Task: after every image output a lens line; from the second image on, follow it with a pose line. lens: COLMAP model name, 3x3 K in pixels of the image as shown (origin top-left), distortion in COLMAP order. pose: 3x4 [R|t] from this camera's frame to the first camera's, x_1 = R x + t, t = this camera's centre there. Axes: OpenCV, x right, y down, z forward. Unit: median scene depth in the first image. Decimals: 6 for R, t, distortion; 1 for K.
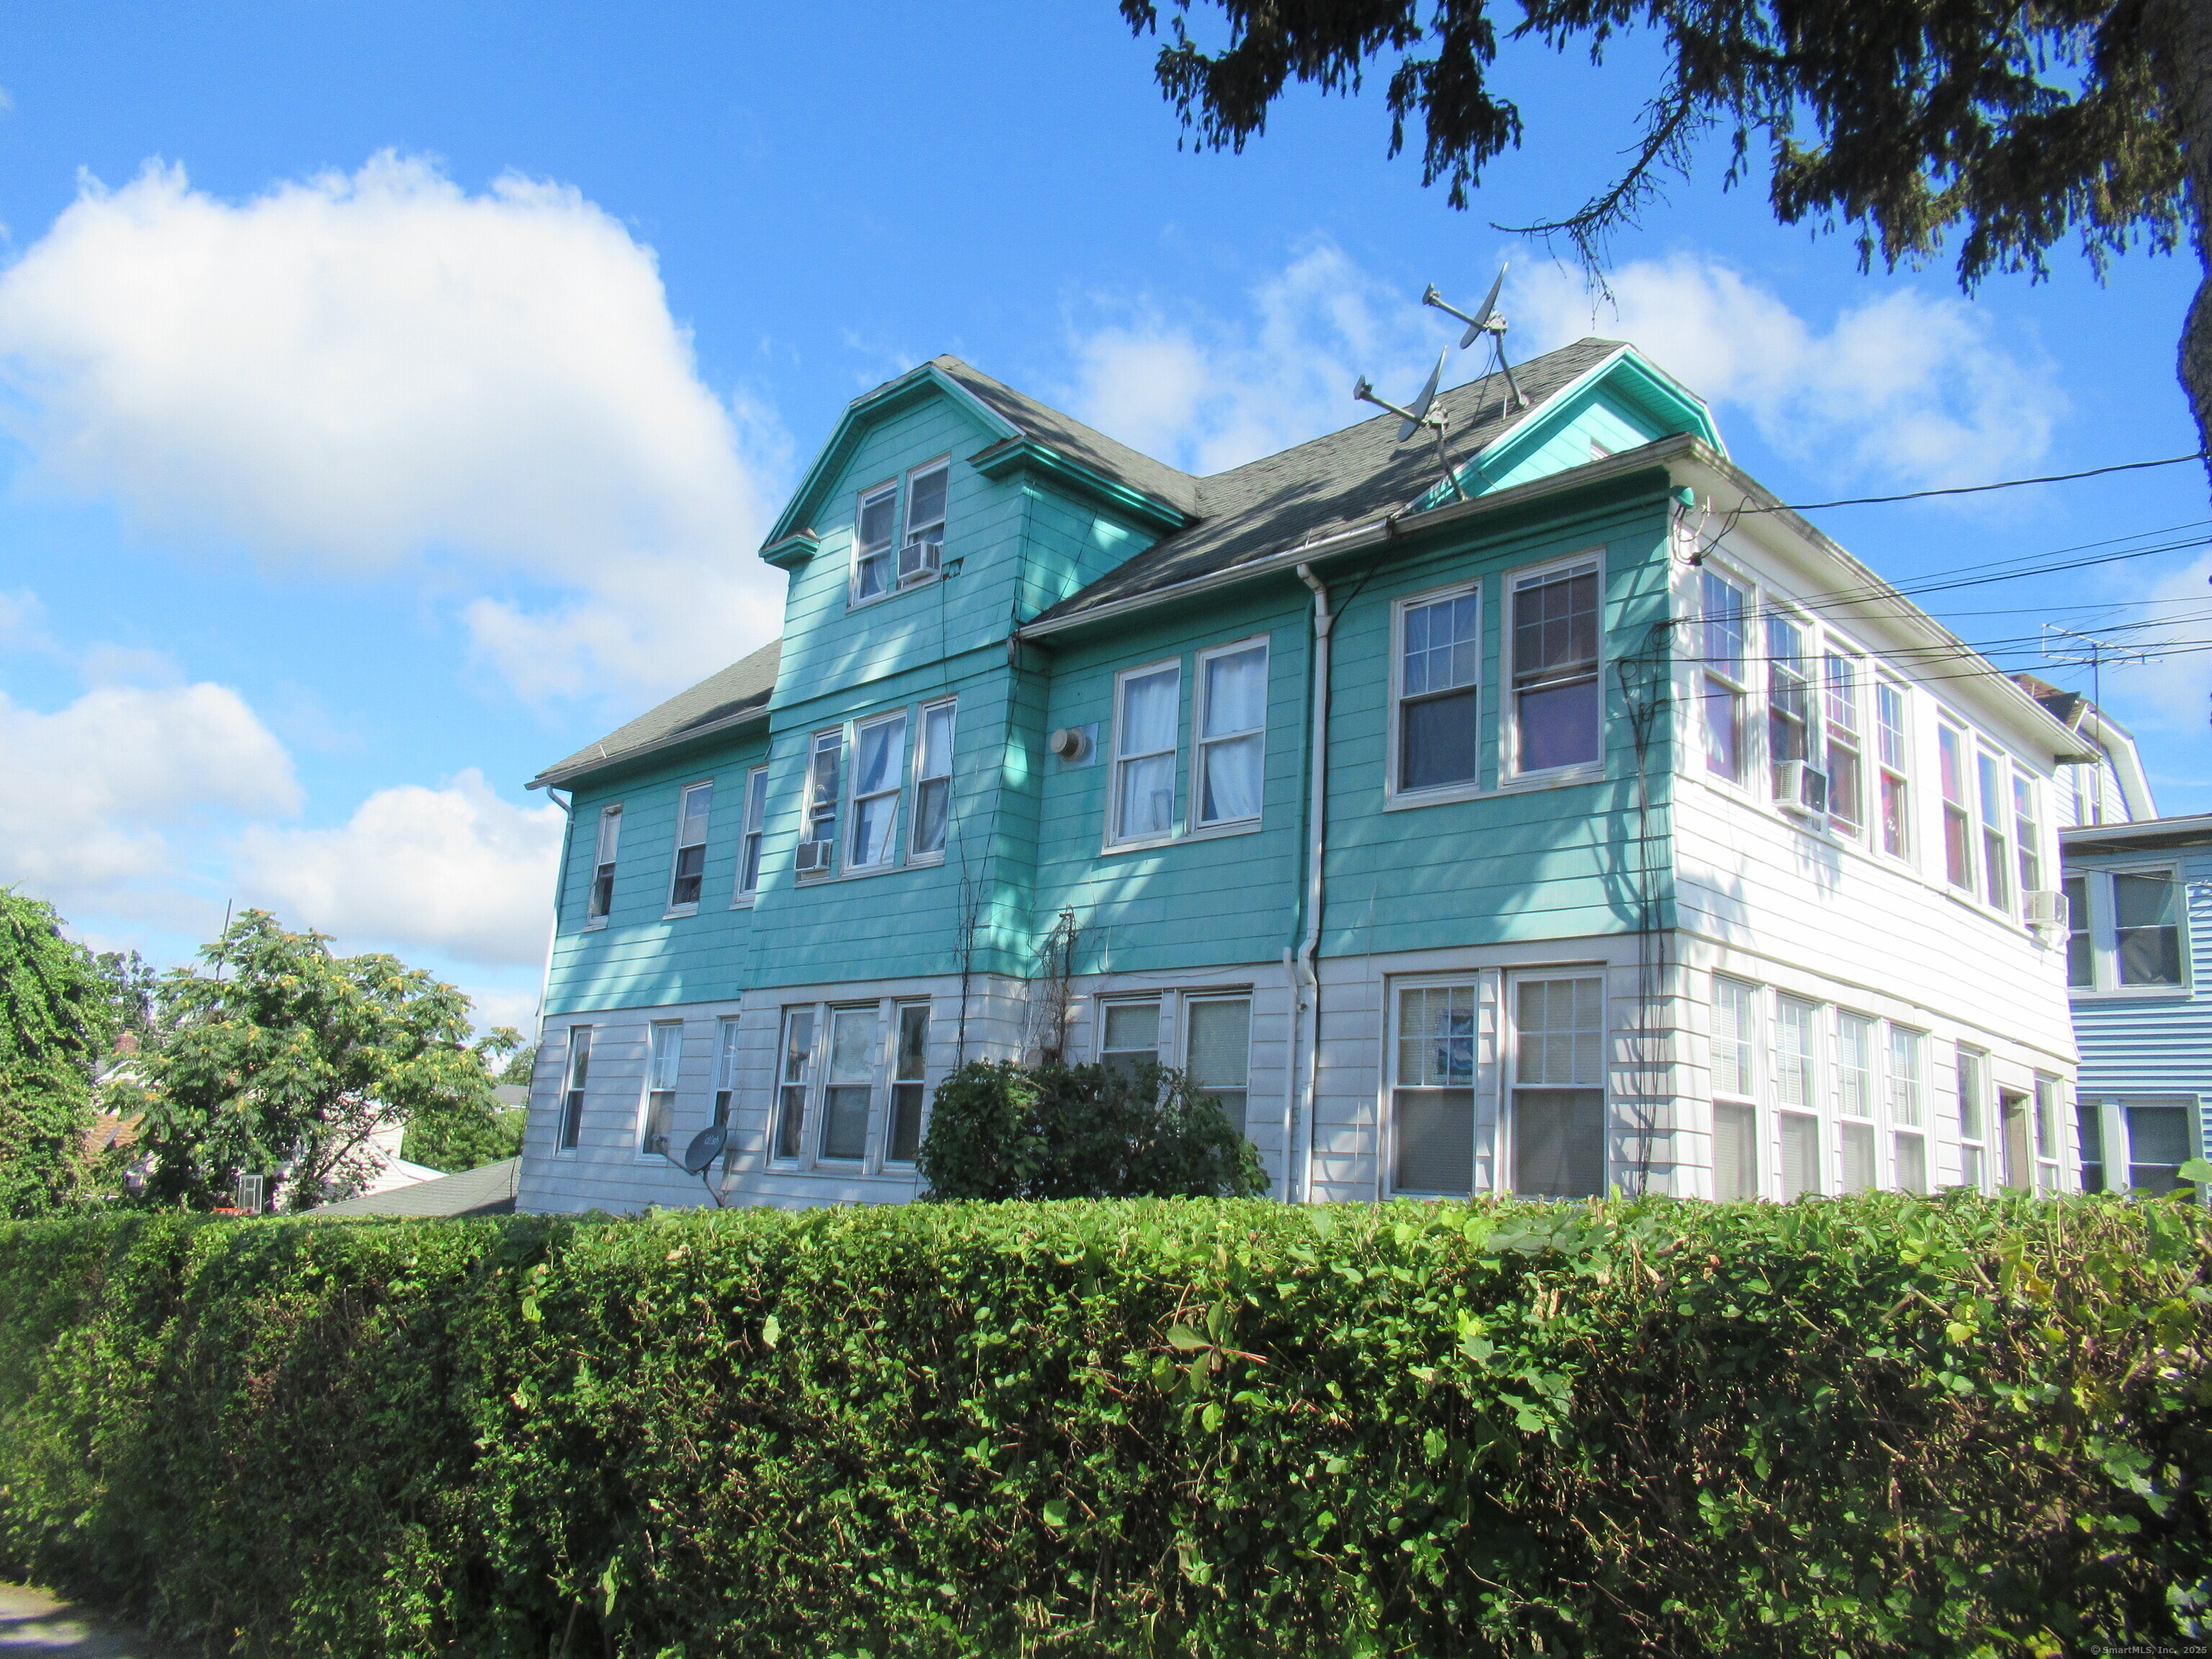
lens RADIAL K [[1628.5, 0, 1106.0], [0, 1628.5, 829.5], [0, 0, 1]] dist [-0.014954, -0.006931]
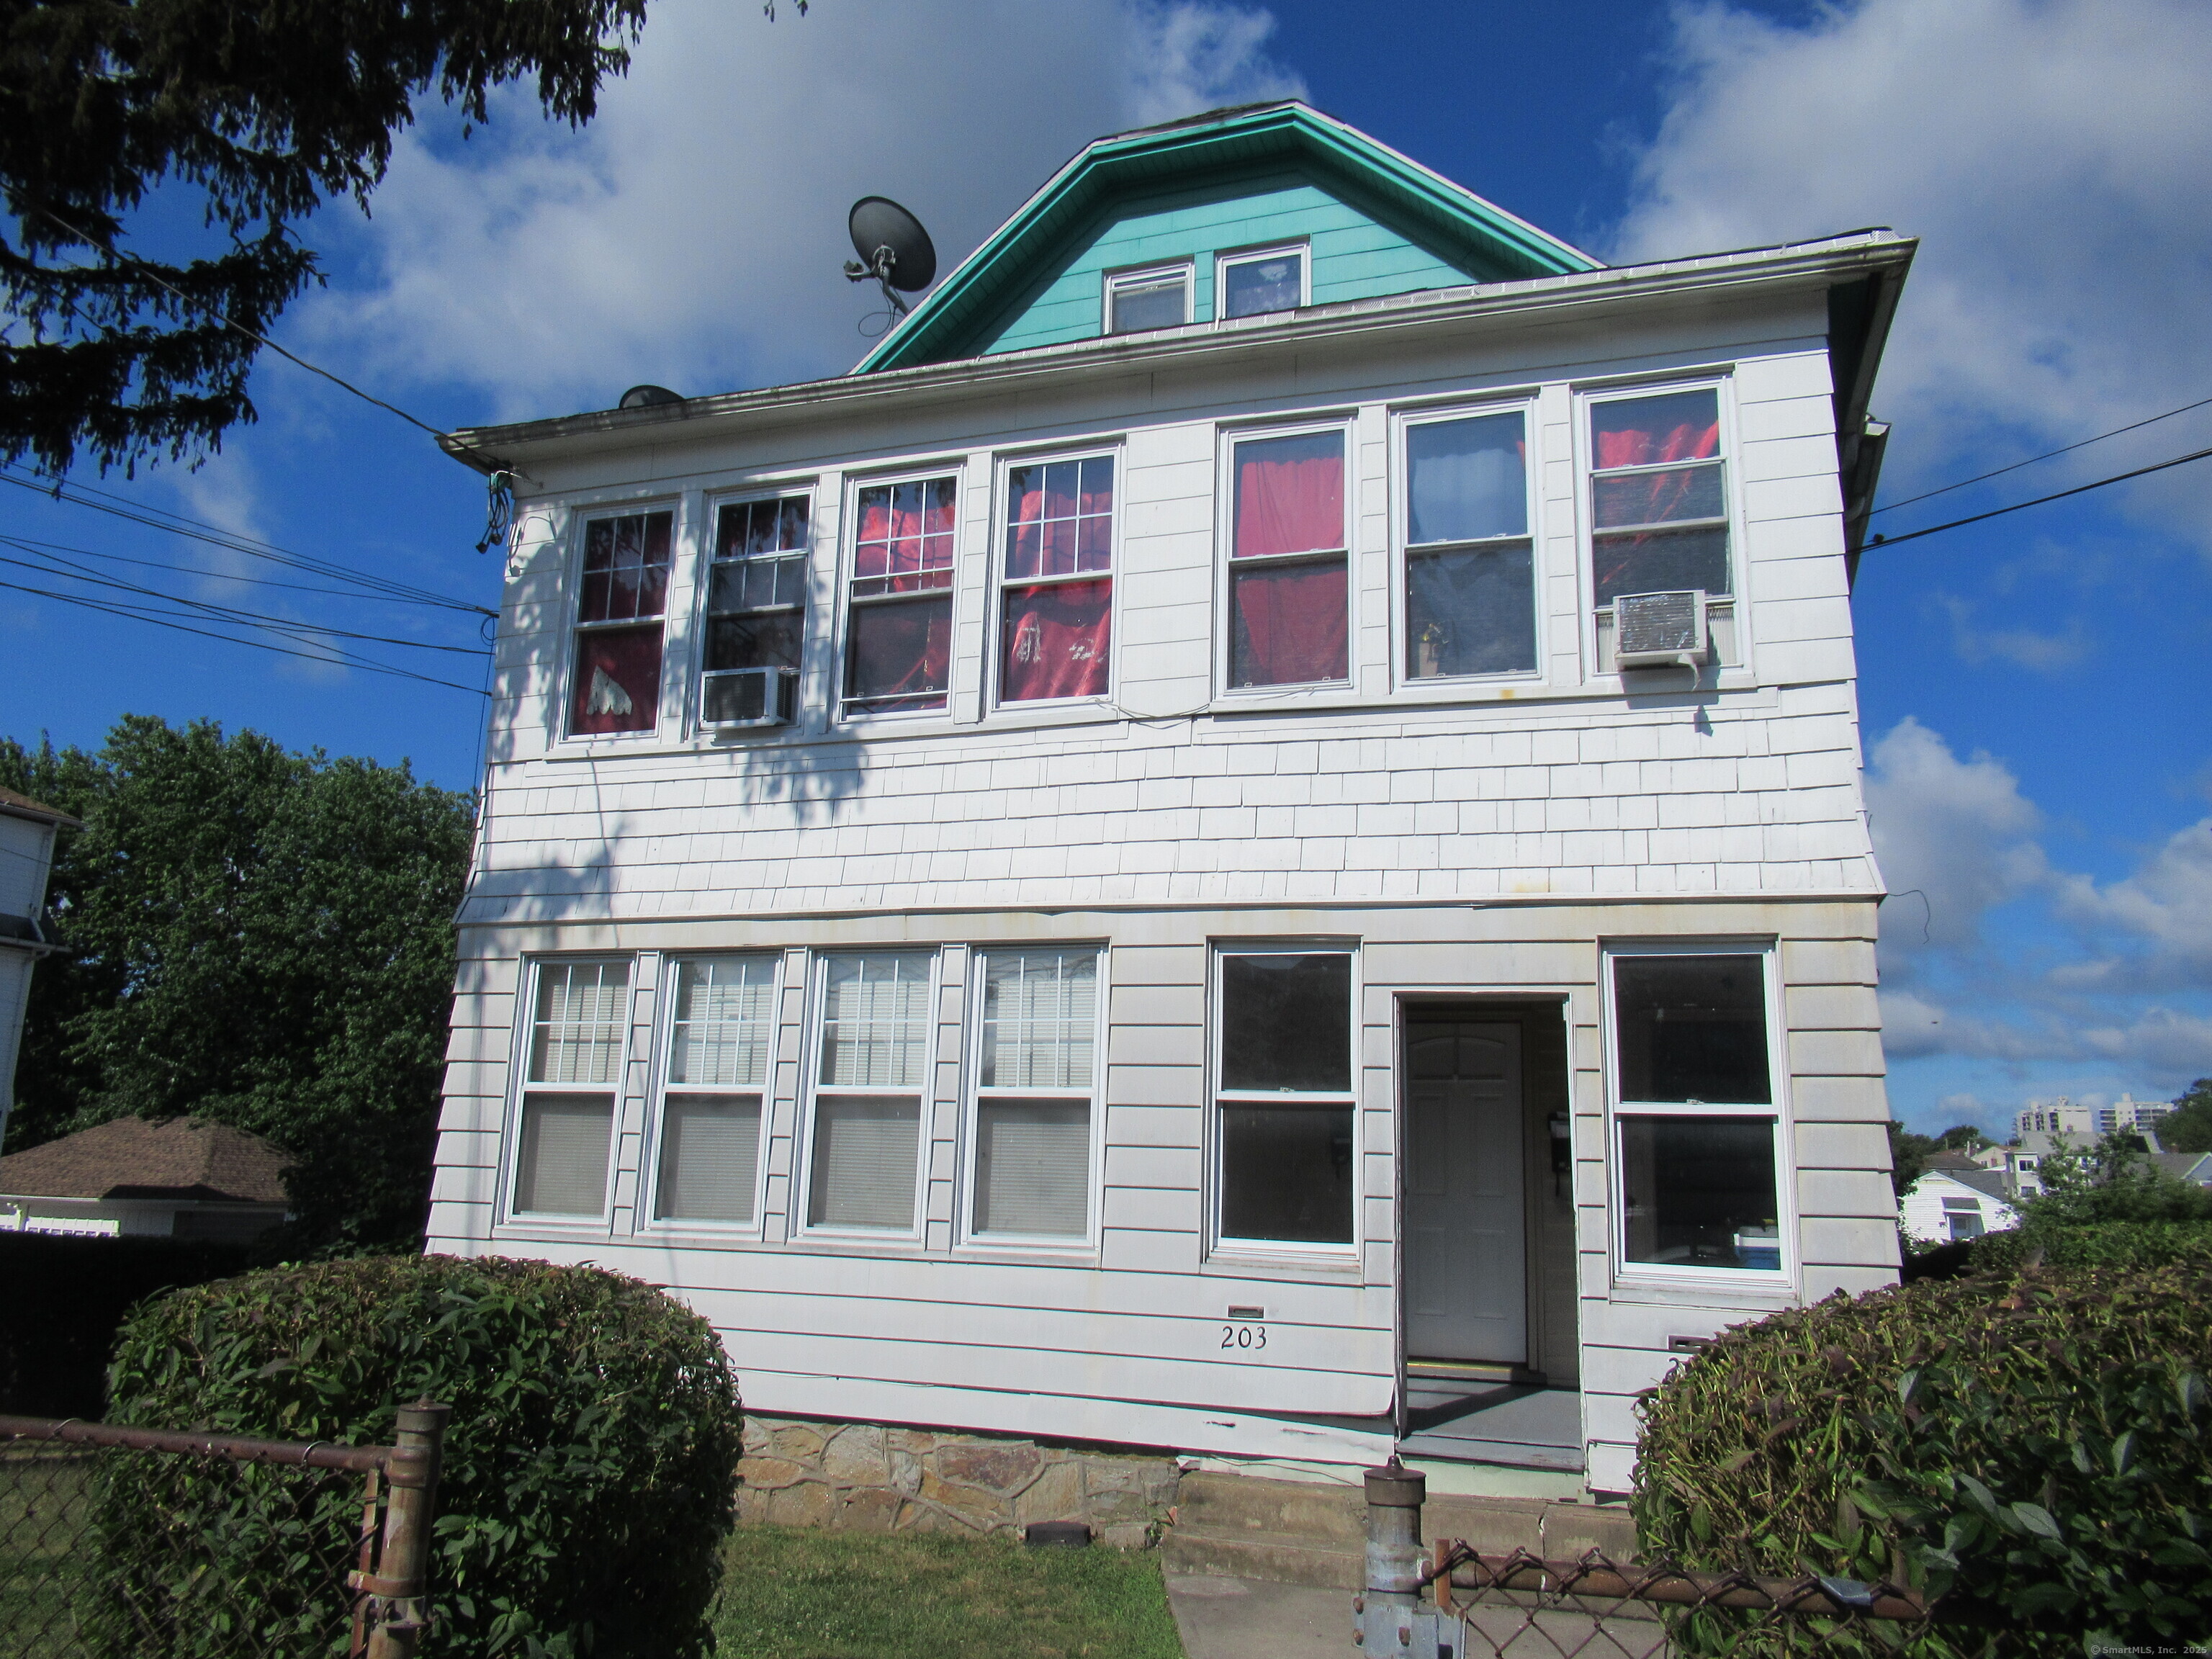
lens RADIAL K [[1659.2, 0, 1106.0], [0, 1659.2, 829.5], [0, 0, 1]] dist [-0.000681, -0.001750]
pose [[0.447181, -0.240768, -0.861429, 1.030798], [0.190880, 0.966592, -0.171071, 0.184212], [0.873839, -0.087930, 0.478199, 0.637207]]
